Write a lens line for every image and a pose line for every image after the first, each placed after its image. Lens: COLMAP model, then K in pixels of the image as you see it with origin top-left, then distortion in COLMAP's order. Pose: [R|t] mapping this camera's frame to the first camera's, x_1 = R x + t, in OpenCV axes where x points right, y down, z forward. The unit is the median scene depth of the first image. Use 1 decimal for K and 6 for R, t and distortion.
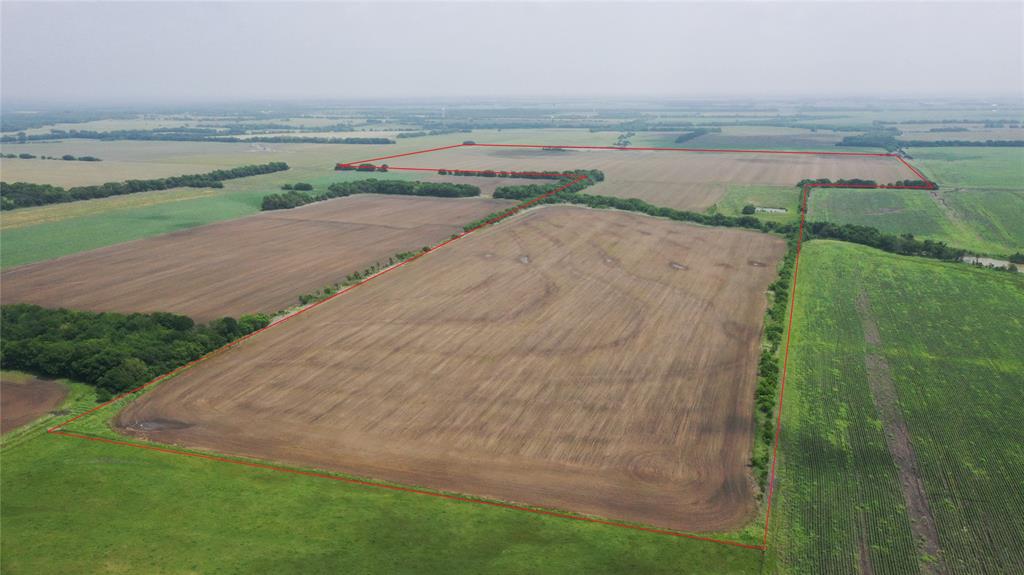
lens RADIAL K [[812.8, 0, 511.9], [0, 812.8, 283.9], [0, 0, 1]] dist [0.014186, 0.001438]
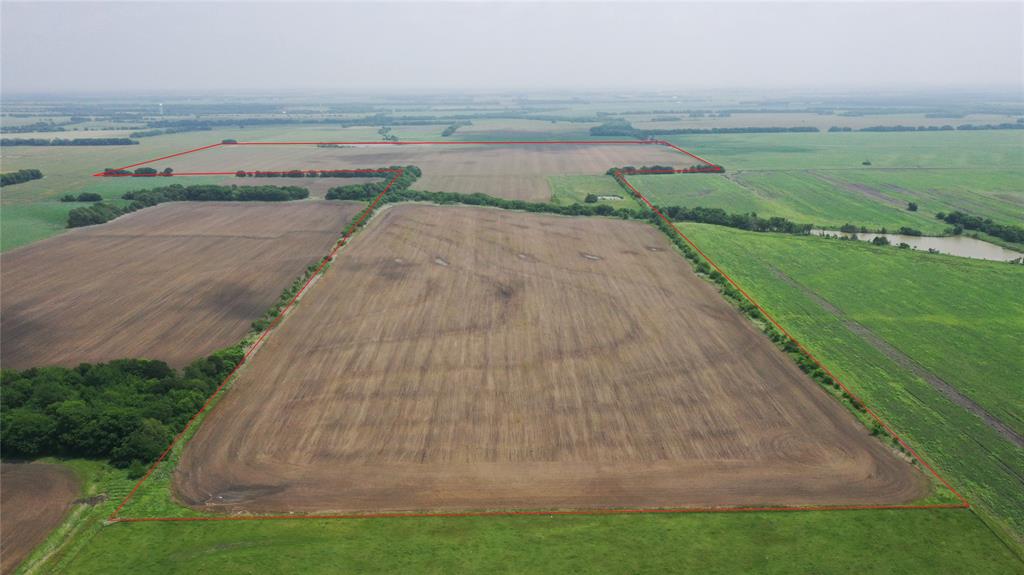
lens RADIAL K [[812.8, 0, 512.0], [0, 812.8, 292.0], [0, 0, 1]] dist [0.014186, 0.001438]
pose [[0.936217, -0.088508, 0.340093, -0.332853], [0.082833, 0.996075, 0.031201, -0.024450], [-0.341520, -0.001040, 0.939874, 0.102462]]
